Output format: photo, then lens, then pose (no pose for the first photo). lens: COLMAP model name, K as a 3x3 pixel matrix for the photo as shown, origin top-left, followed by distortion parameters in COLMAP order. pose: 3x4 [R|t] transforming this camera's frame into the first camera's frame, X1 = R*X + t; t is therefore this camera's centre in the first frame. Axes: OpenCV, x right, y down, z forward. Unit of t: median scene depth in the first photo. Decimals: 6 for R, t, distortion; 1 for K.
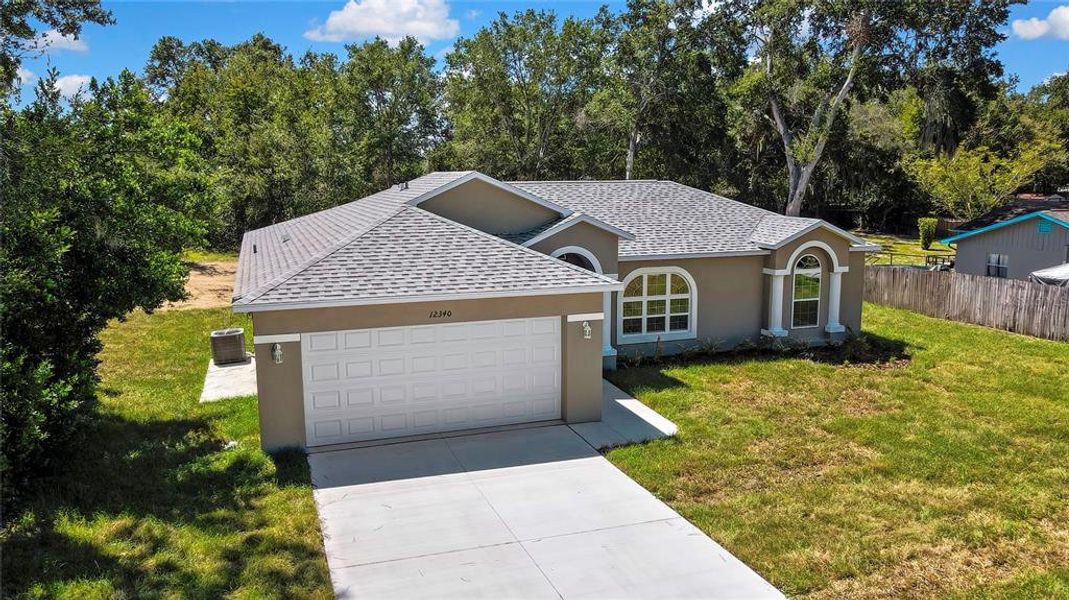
lens RADIAL K [[785.5, 0, 532.4], [0, 785.5, 313.9], [0, 0, 1]] dist [0.006293, 0.008641]
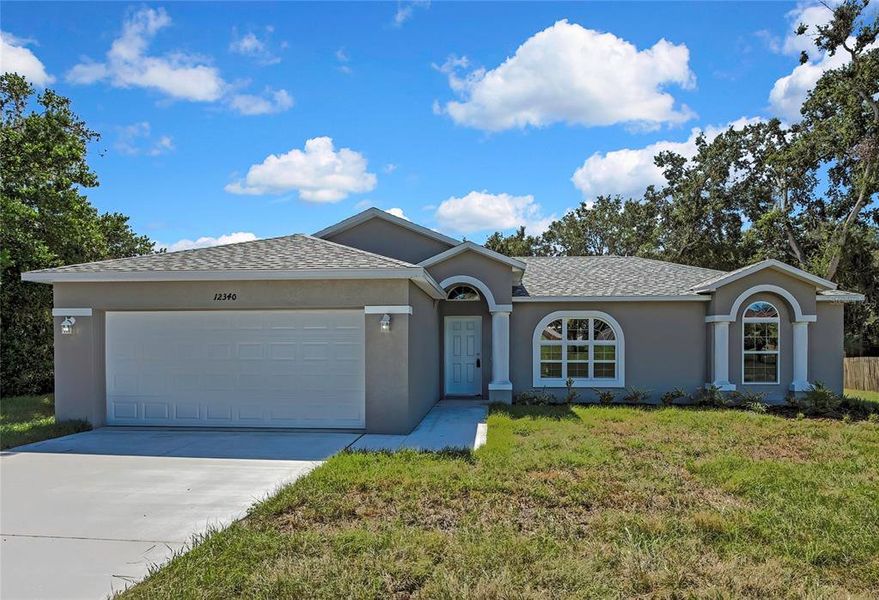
lens RADIAL K [[469.1, 0, 466.8], [0, 469.1, 358.7], [0, 0, 1]] dist [-0.013674, -0.000900]
pose [[0.922953, 0.013777, -0.384666, 0.258971], [-0.070716, 0.988418, -0.134273, 0.089574], [0.378361, 0.151129, 0.913238, 0.414100]]
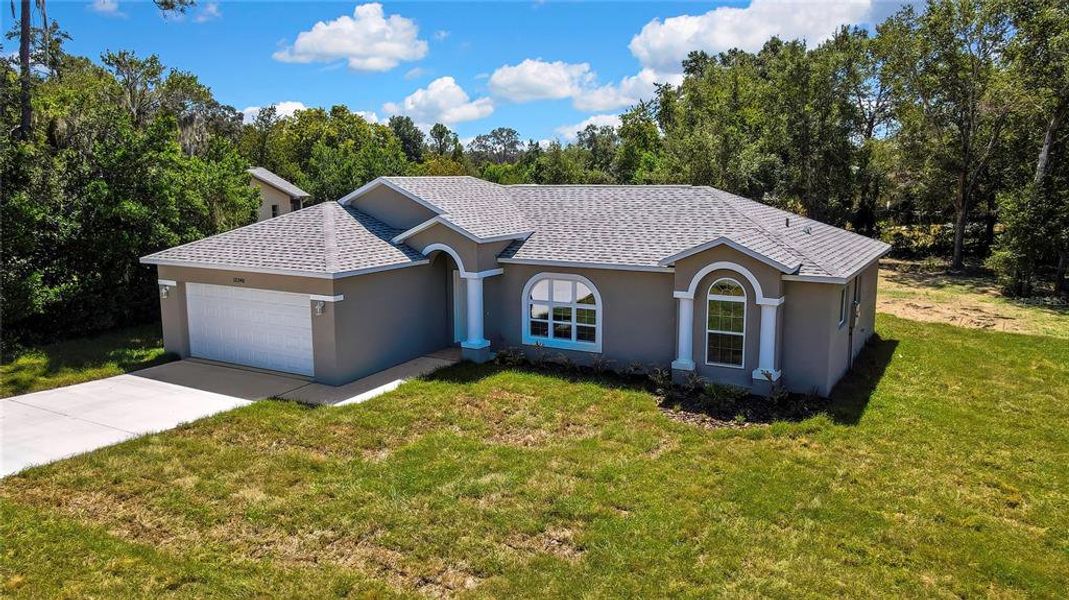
lens RADIAL K [[785.5, 0, 532.4], [0, 785.5, 313.9], [0, 0, 1]] dist [0.006293, 0.008641]
pose [[0.655336, 0.134674, -0.743235, 0.879677], [-0.130253, 0.989385, 0.064427, -0.068479], [0.744022, 0.054587, 0.665921, 0.315296]]
